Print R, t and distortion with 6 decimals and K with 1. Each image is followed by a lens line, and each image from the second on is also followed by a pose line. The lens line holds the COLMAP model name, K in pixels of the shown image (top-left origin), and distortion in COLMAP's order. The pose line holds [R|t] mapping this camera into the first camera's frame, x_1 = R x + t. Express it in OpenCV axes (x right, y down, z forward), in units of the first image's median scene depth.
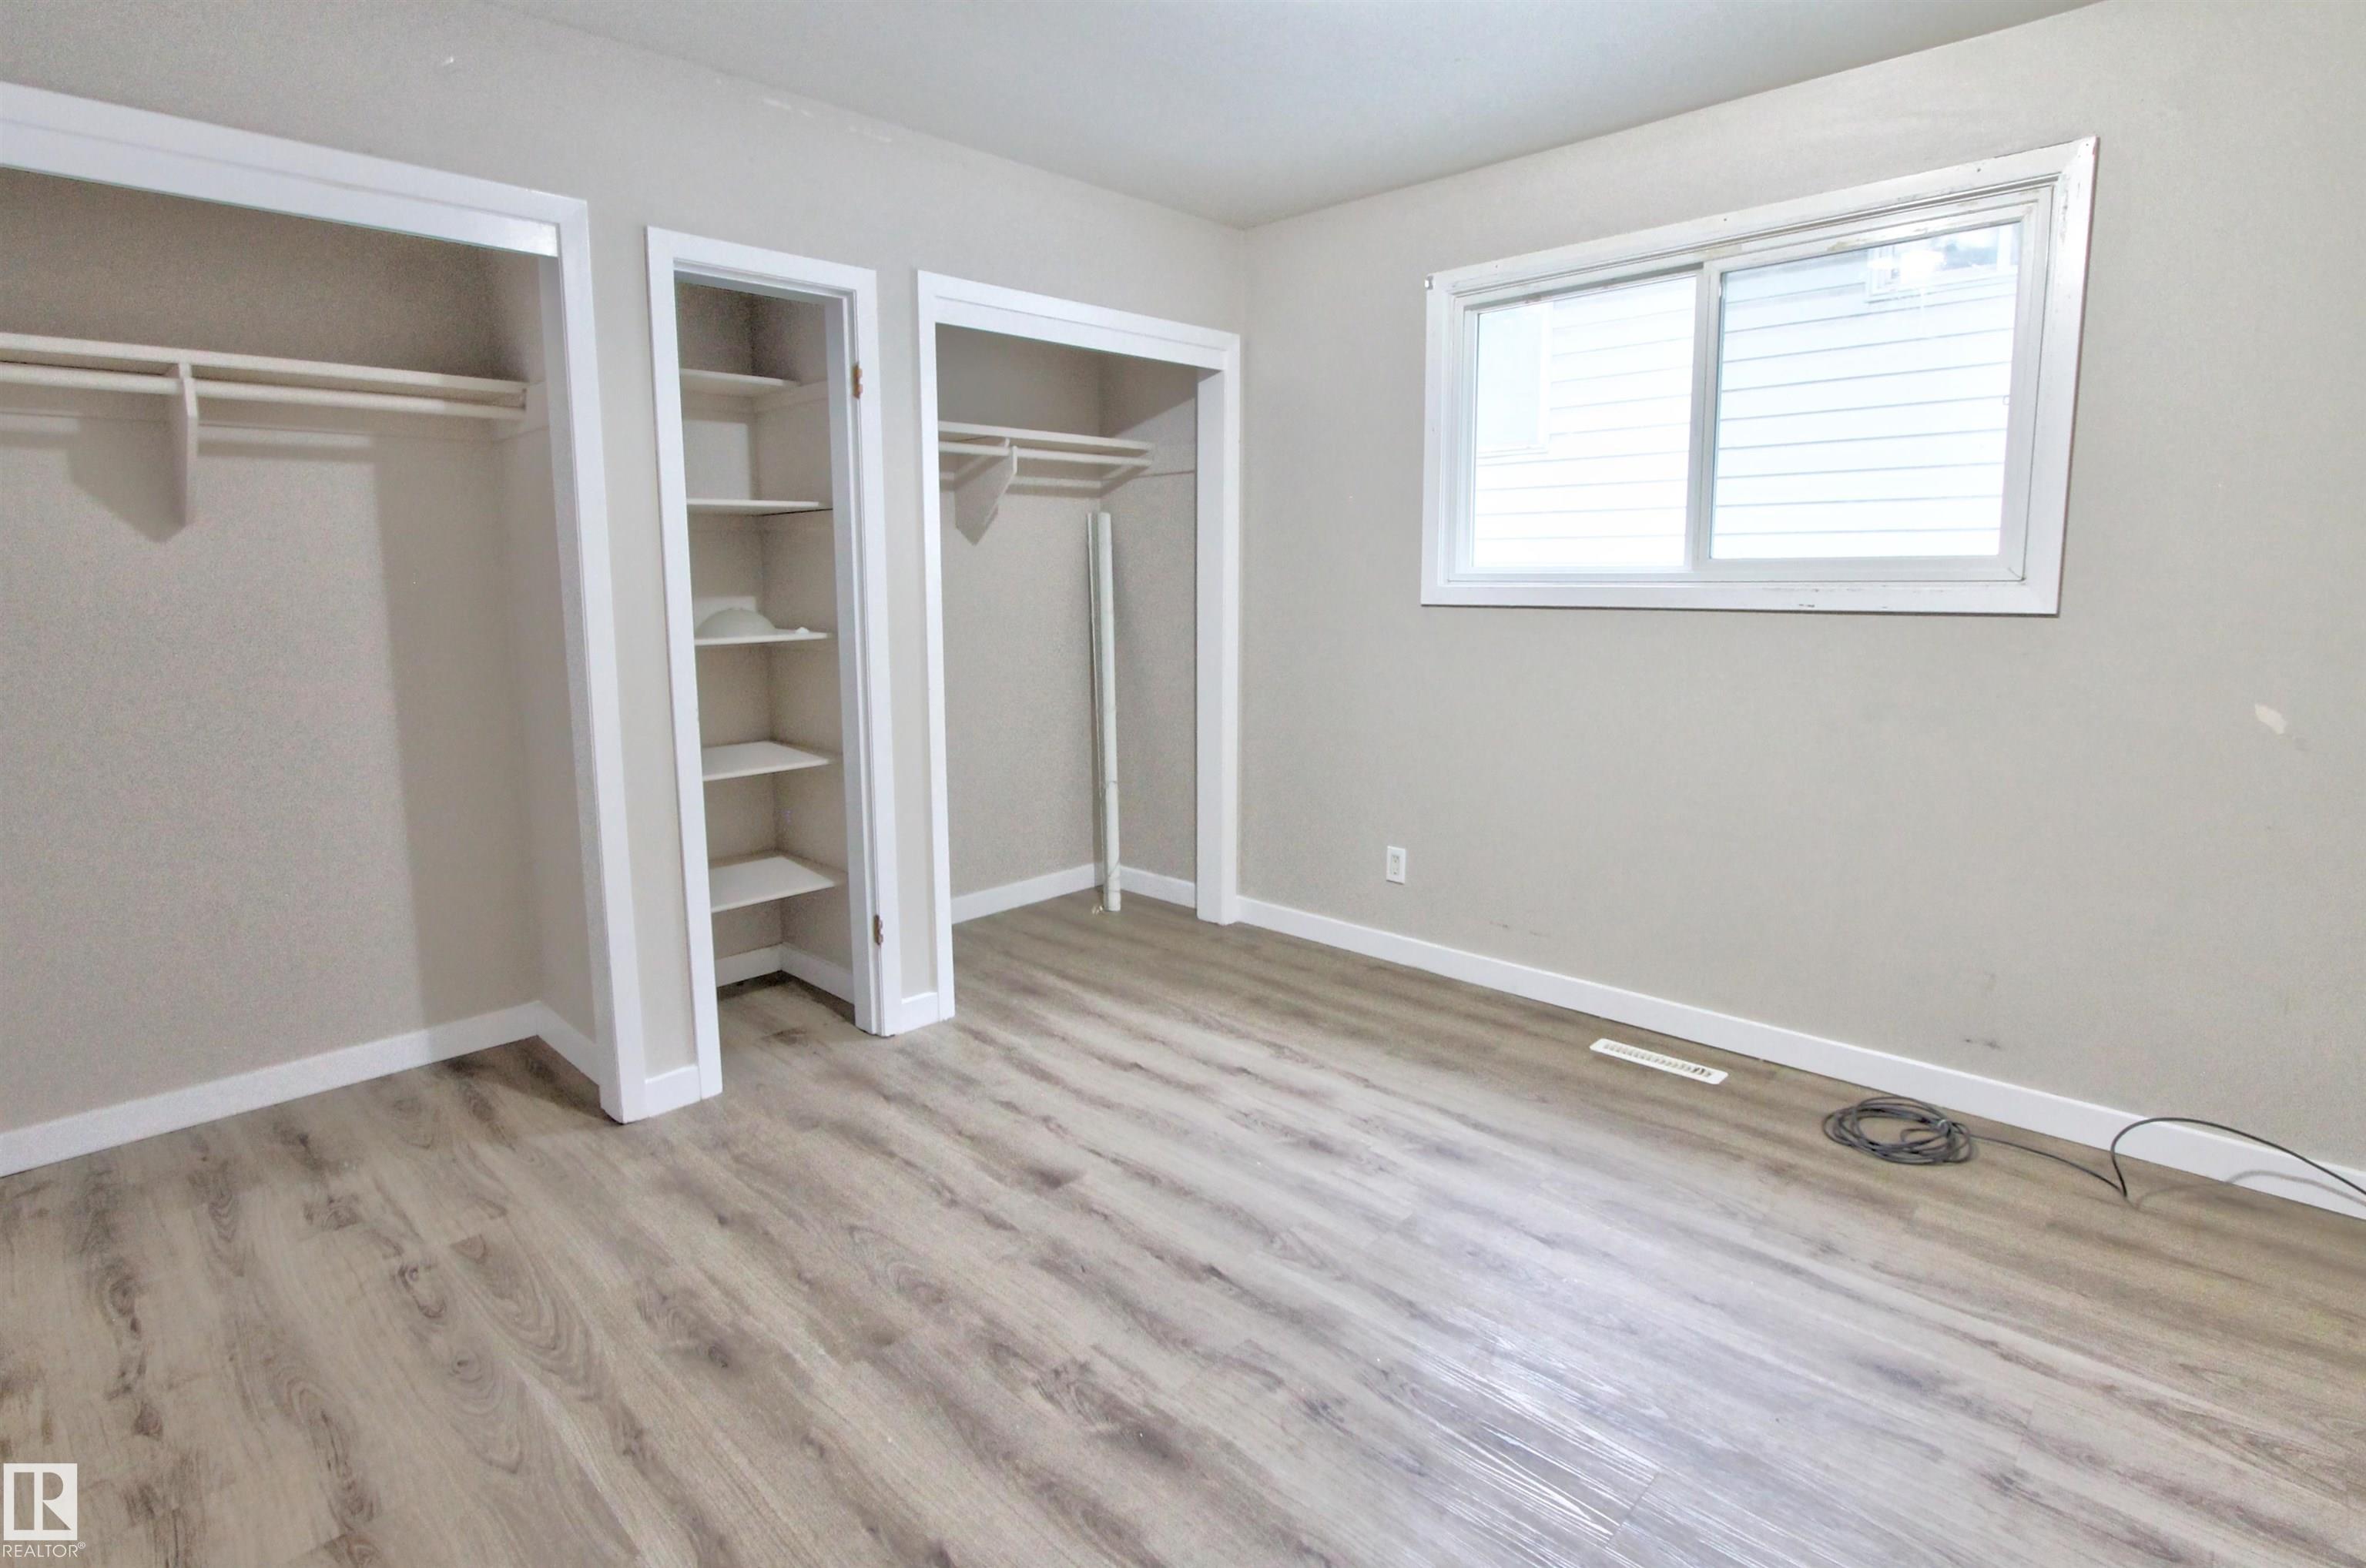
lens RADIAL K [[1132.6, 0, 1184.5], [0, 1132.6, 735.4], [0, 0, 1]] dist [-0.019441, 0.000251]
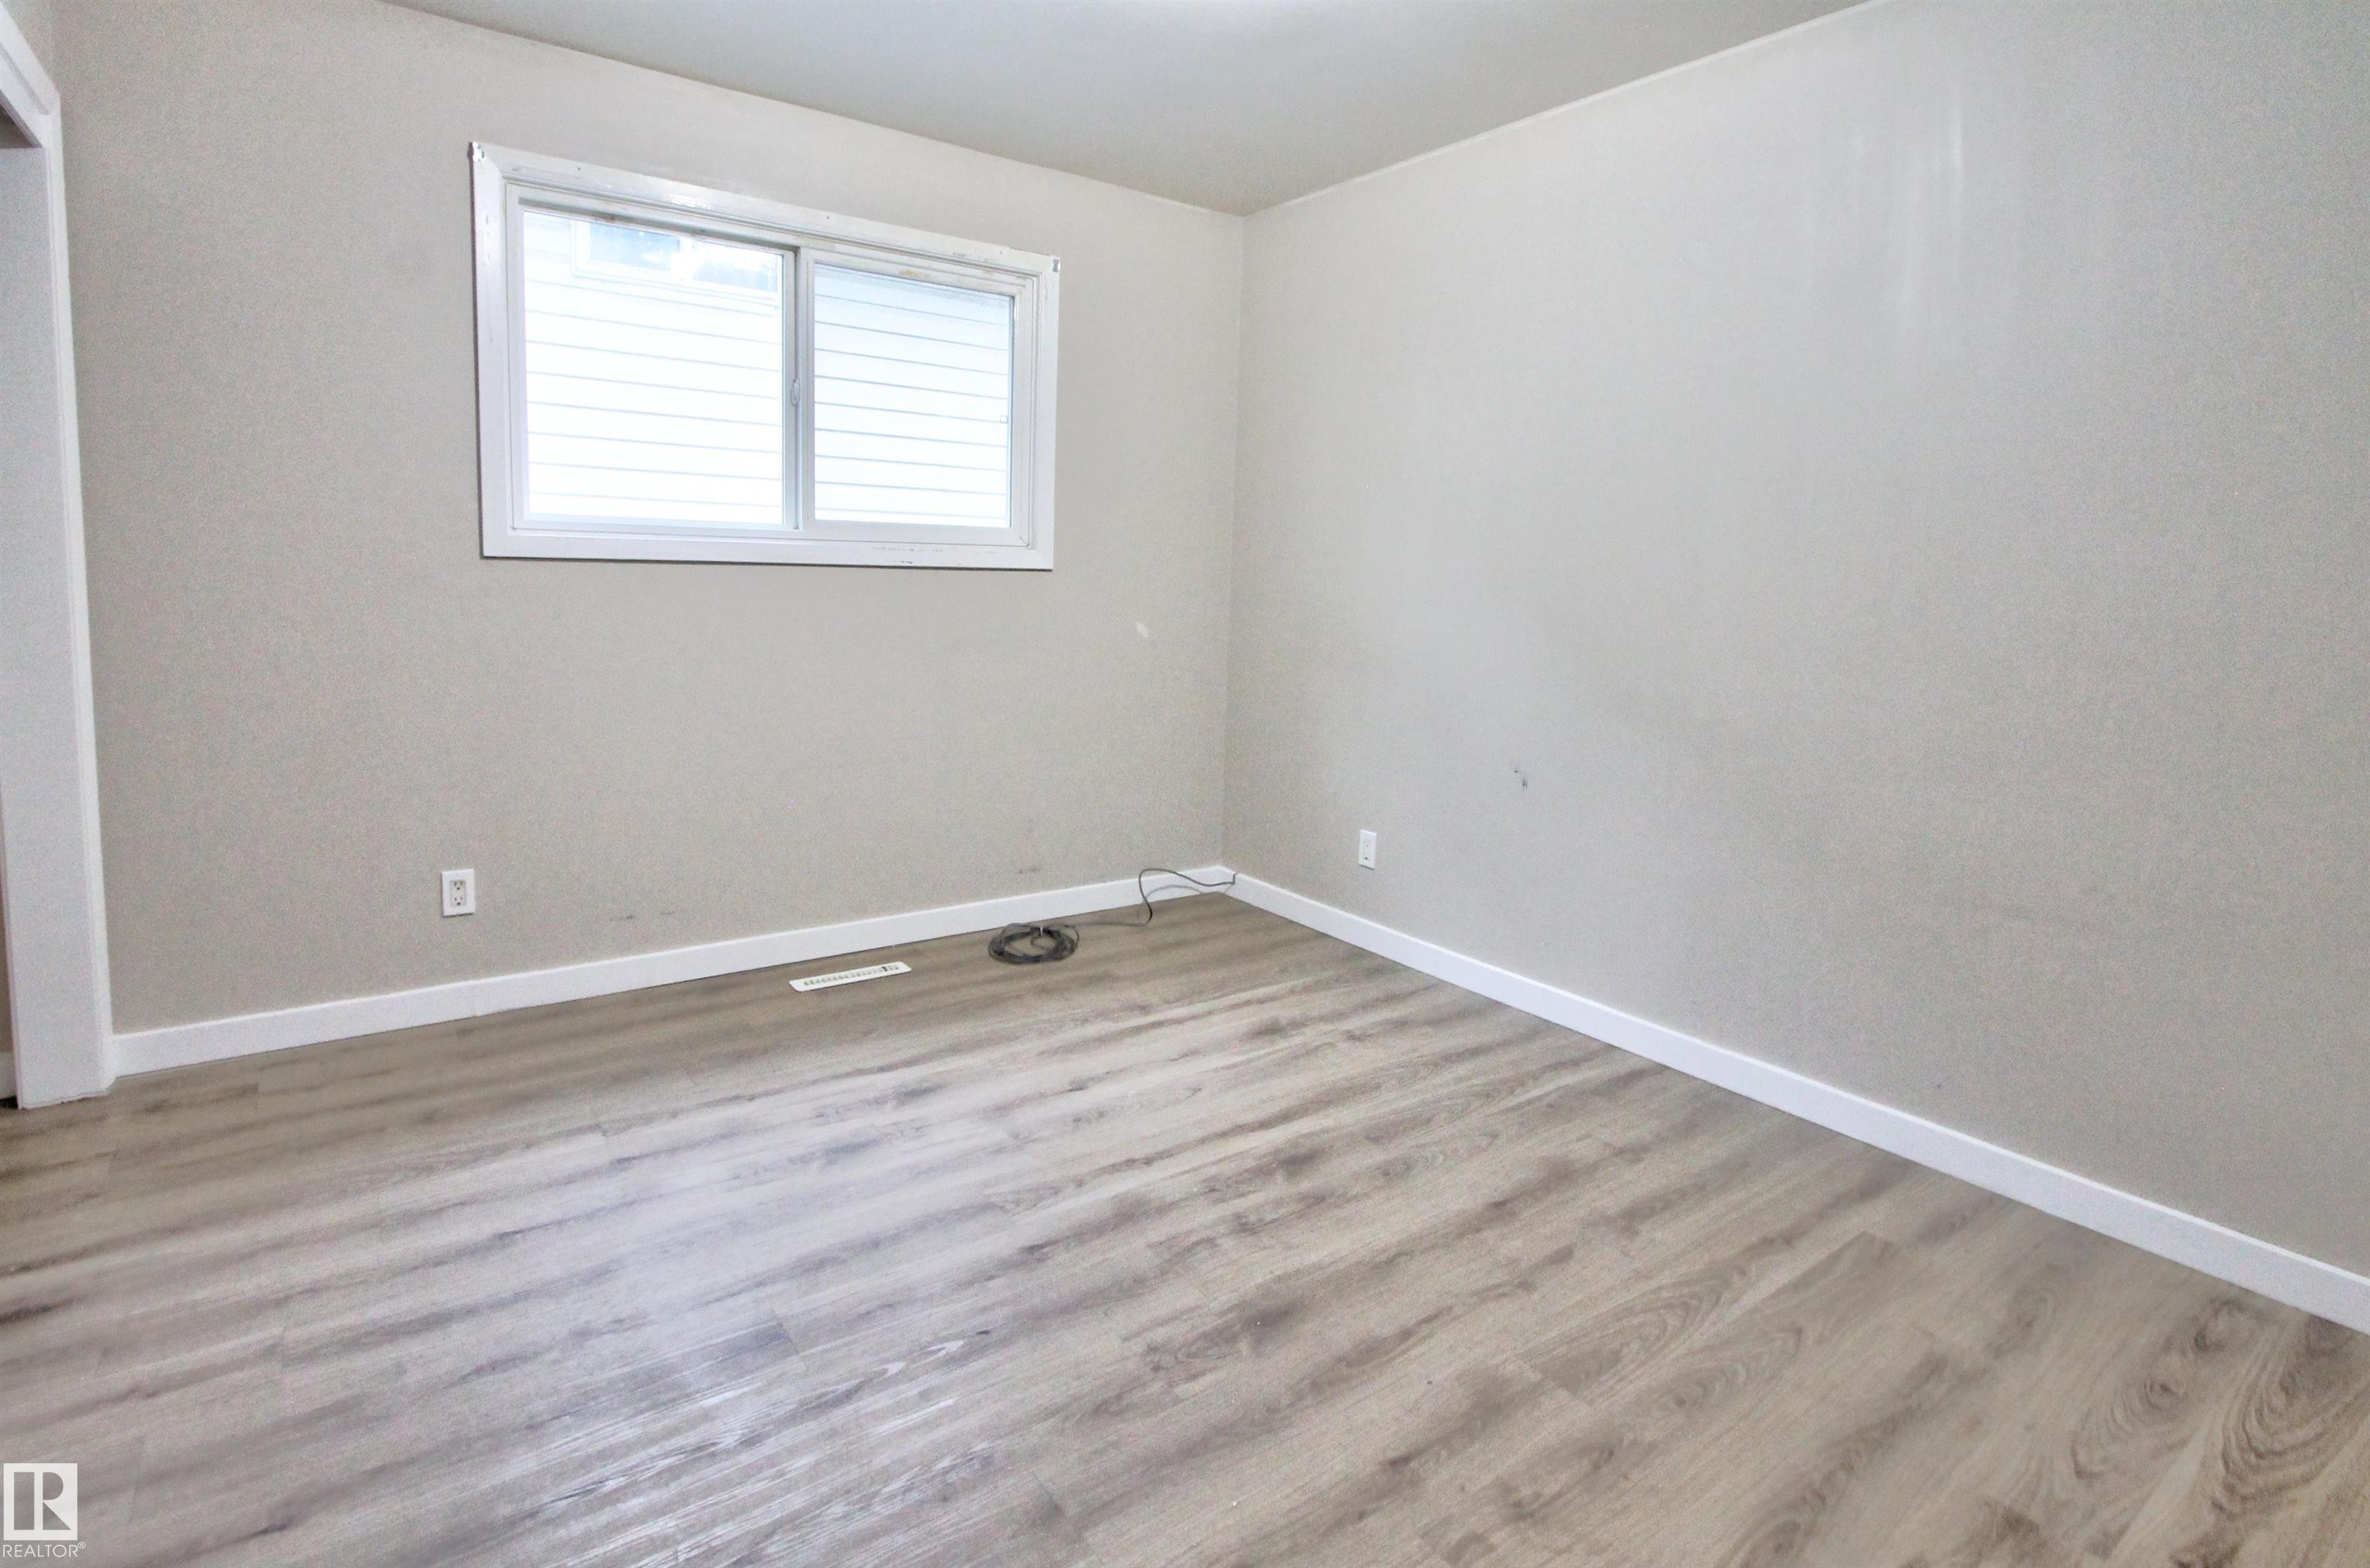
lens RADIAL K [[1157.9, 0, 1168.7], [0, 1157.9, 699.7], [0, 0, 1]] dist [-0.028994, 0.010241]
pose [[0.194663, -0.098434, 0.975919, -0.670499], [0.105080, 0.991319, 0.079028, -0.038376], [-0.975225, 0.087165, 0.203316, 0.510686]]
